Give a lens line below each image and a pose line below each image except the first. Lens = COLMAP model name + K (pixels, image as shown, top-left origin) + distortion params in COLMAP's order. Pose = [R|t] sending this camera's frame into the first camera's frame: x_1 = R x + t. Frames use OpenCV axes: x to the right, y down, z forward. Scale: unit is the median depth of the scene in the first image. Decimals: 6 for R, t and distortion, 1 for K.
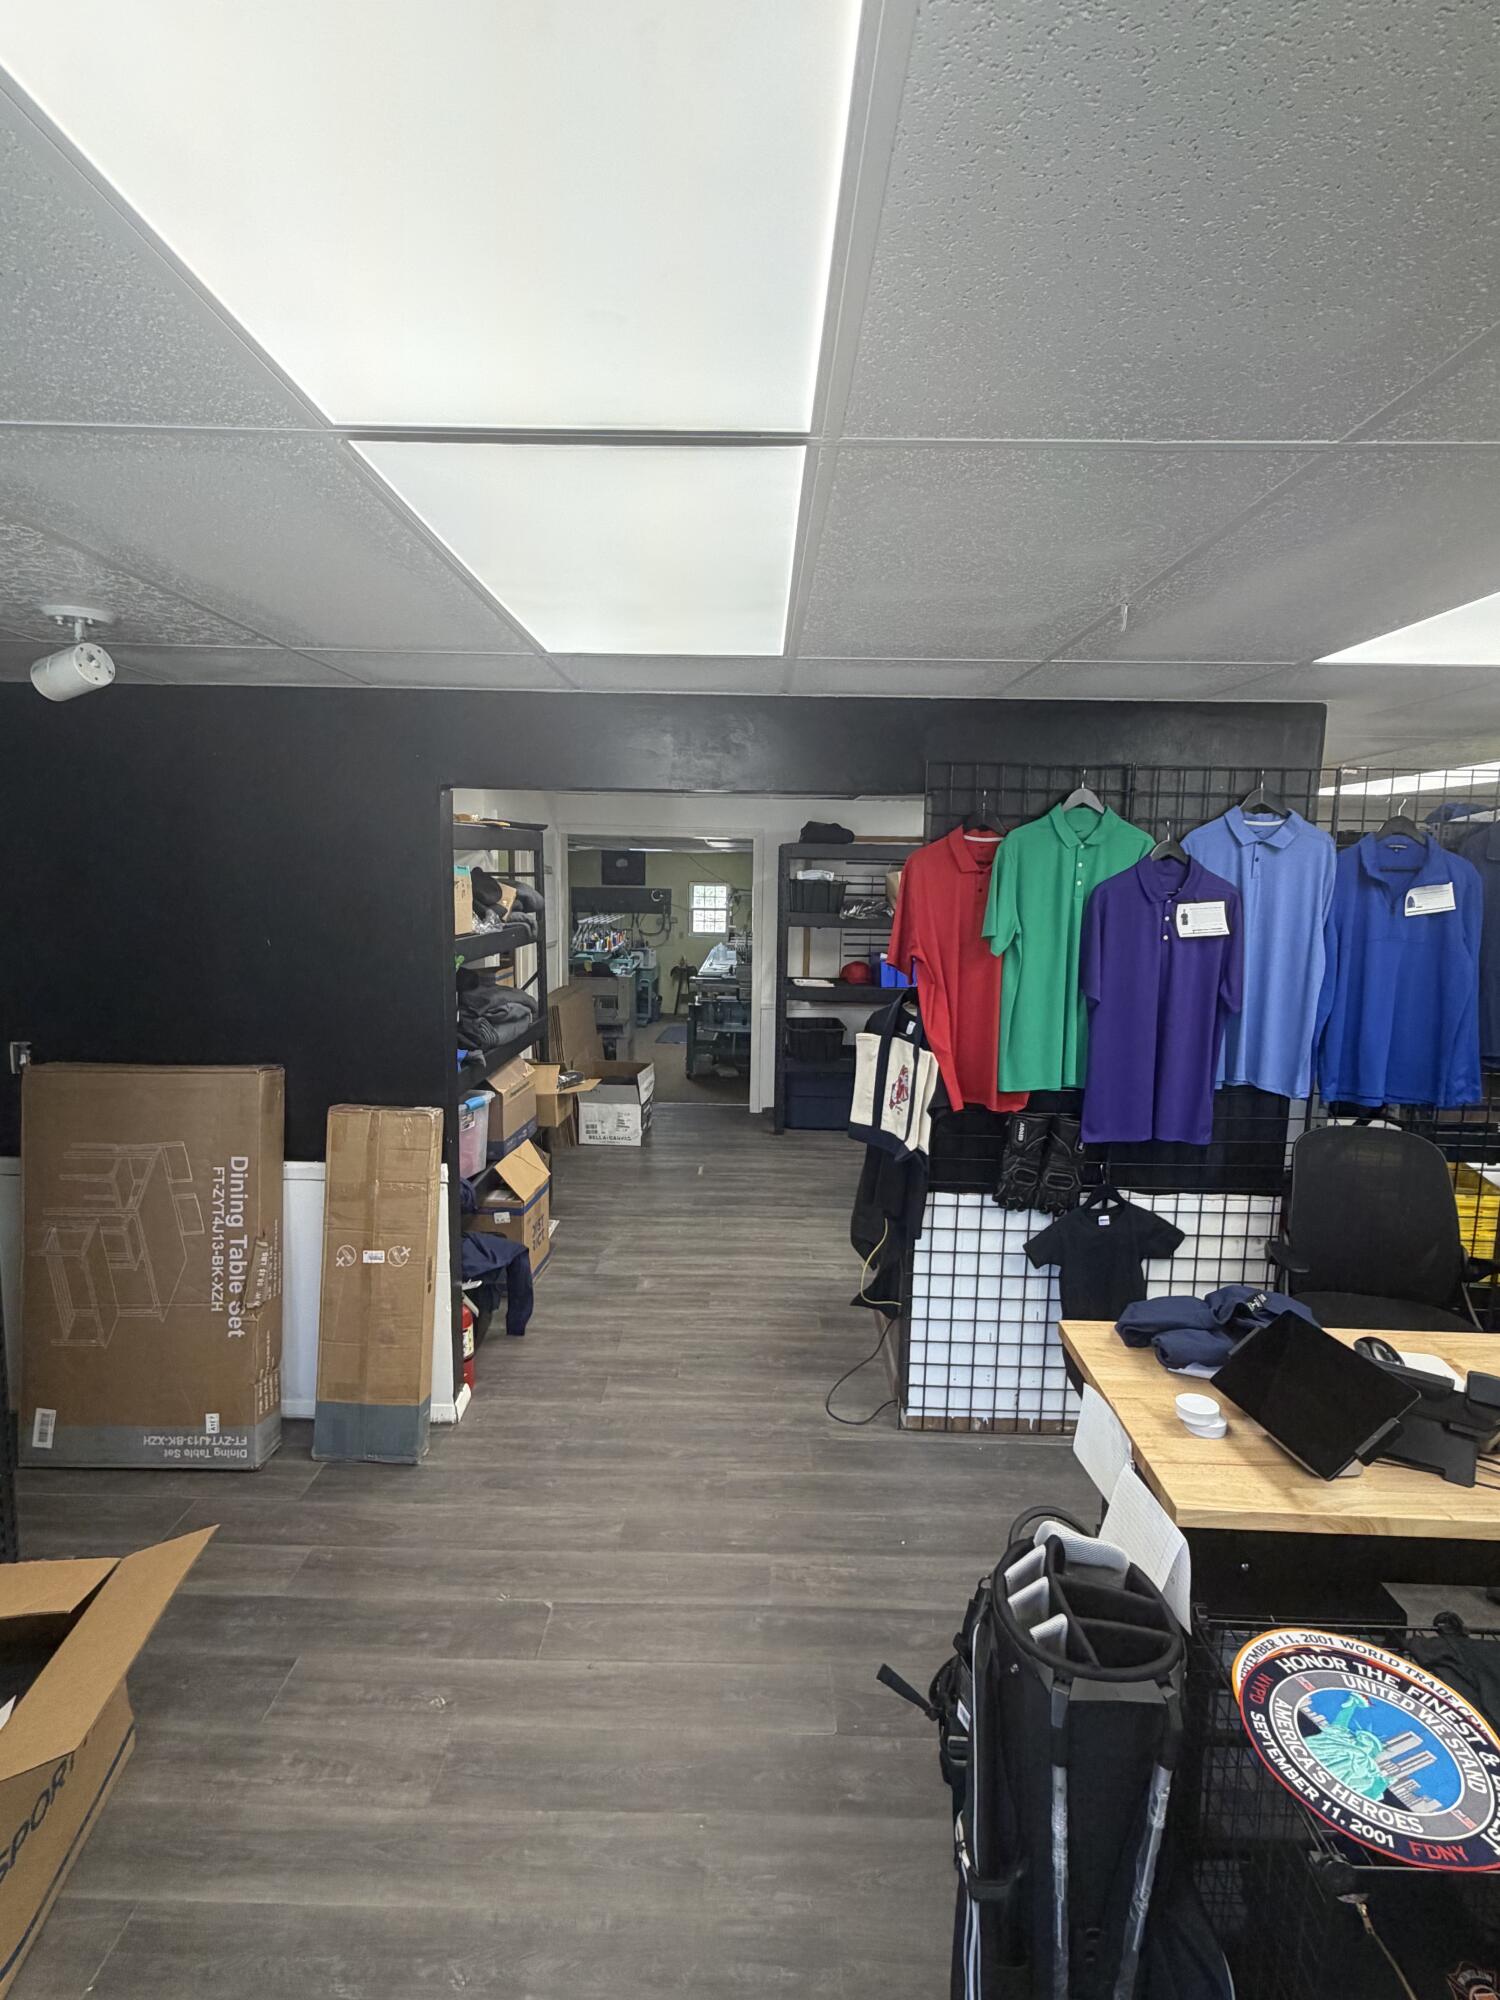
lens RADIAL K [[980.4, 0, 750.0], [0, 980.4, 1000.0], [0, 0, 1]] dist [0.000995, 0.001058]
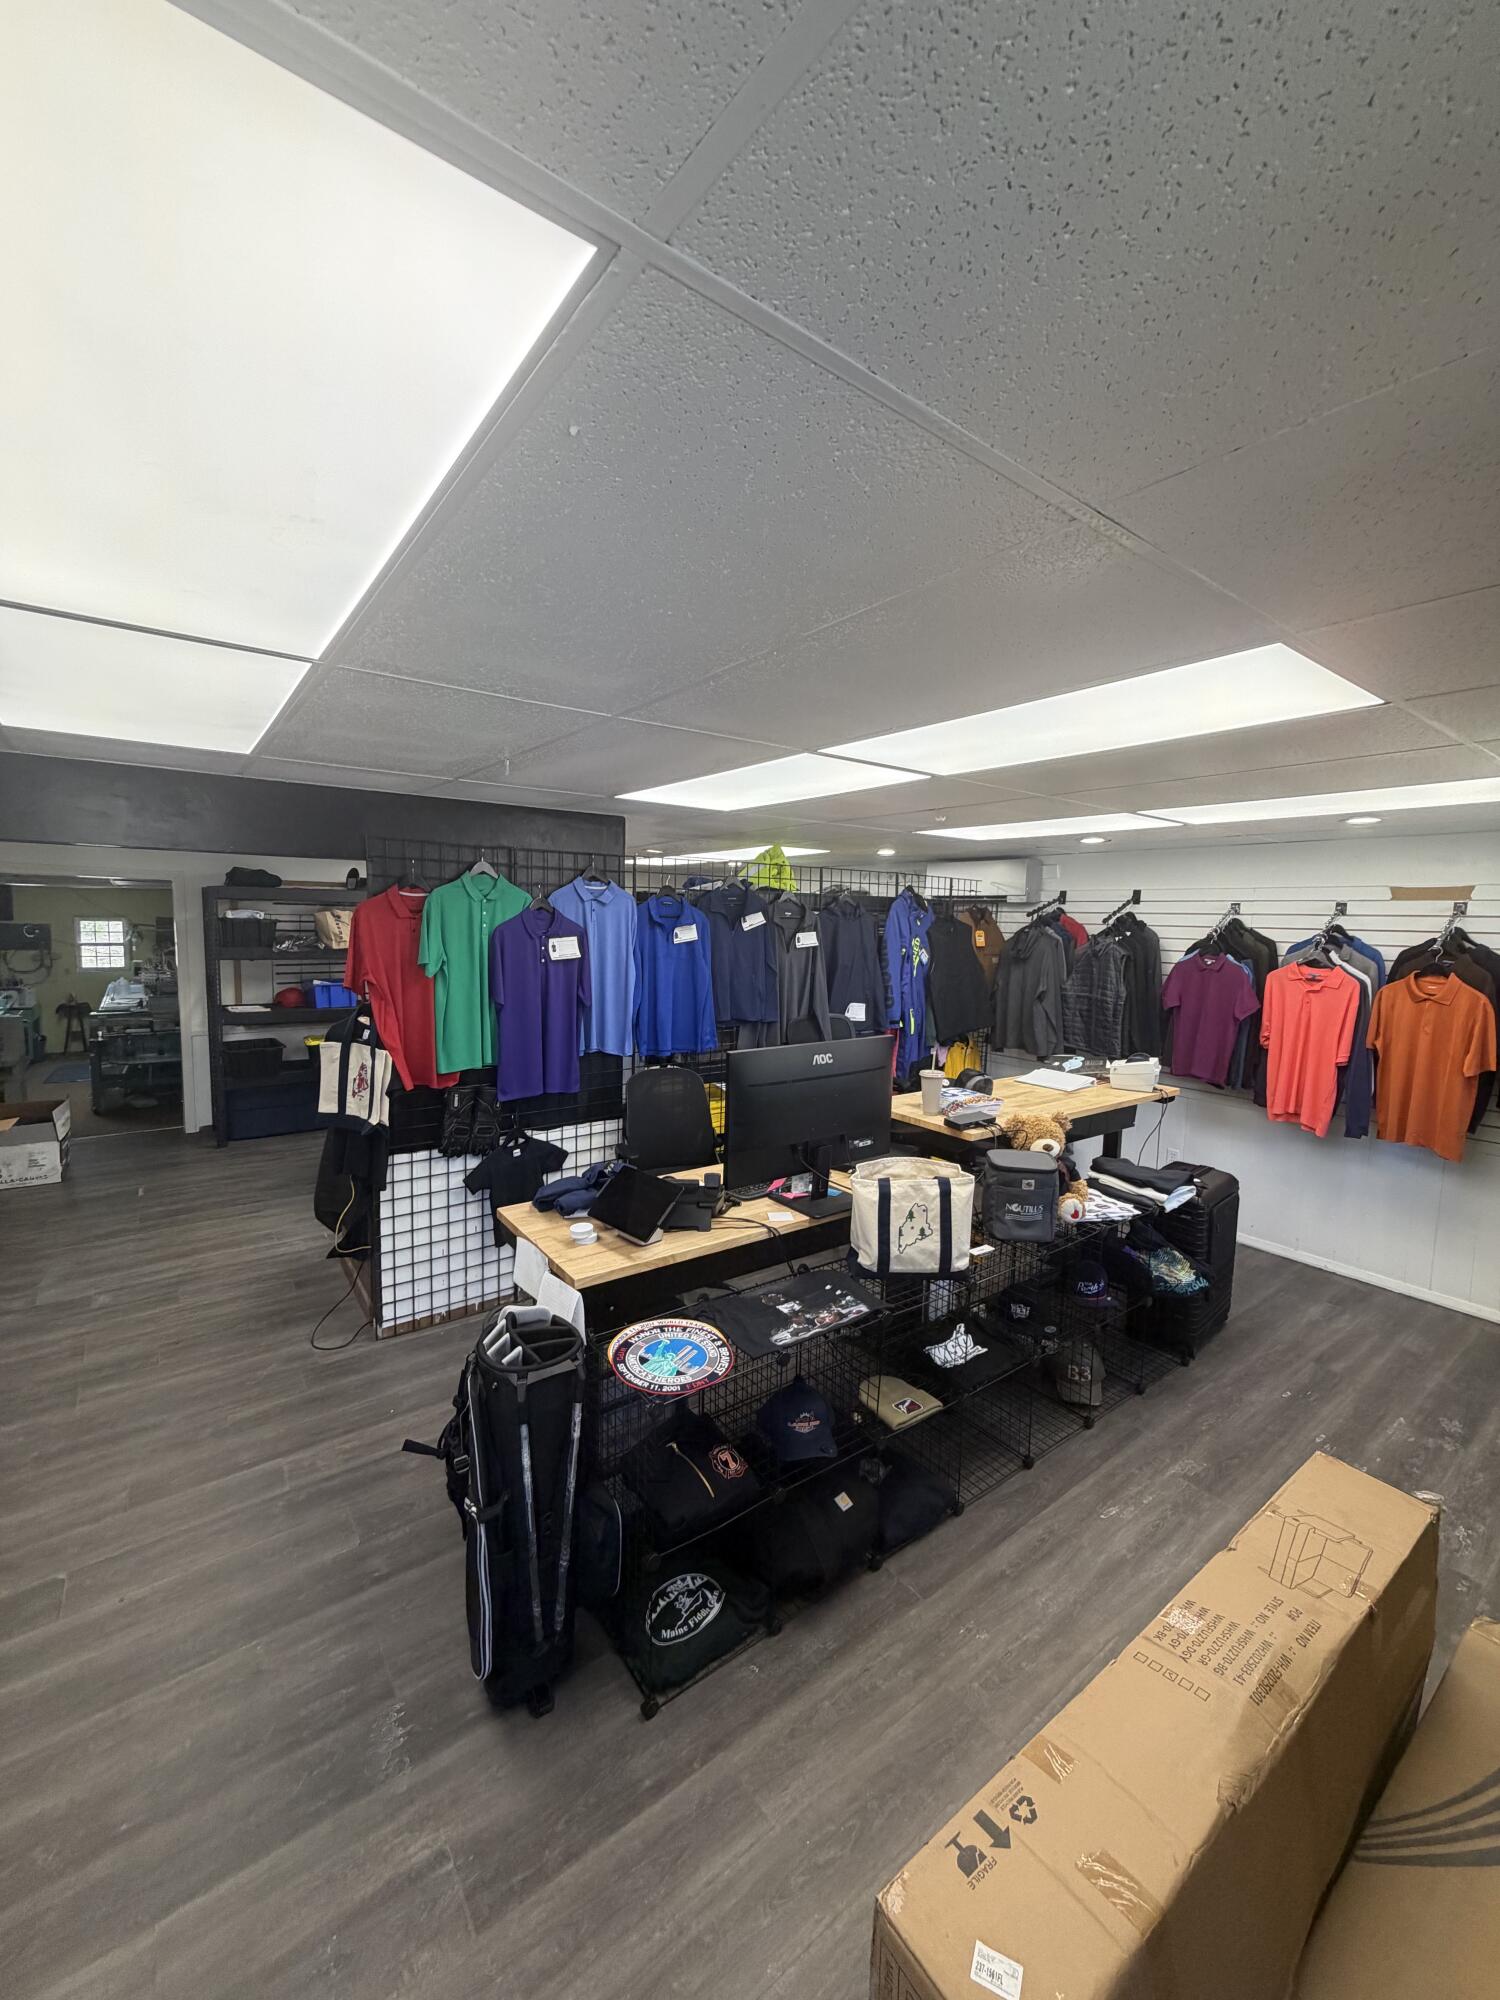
lens RADIAL K [[794.3, 0, 750.3], [0, 794.3, 988.2], [0, 0, 1]] dist [-0.001047, 0.000348]
pose [[0.789135, -0.054432, 0.611804, -0.079593], [0.071300, 0.997450, -0.003224, 0.006389], [-0.610068, 0.046165, 0.791003, -0.172063]]
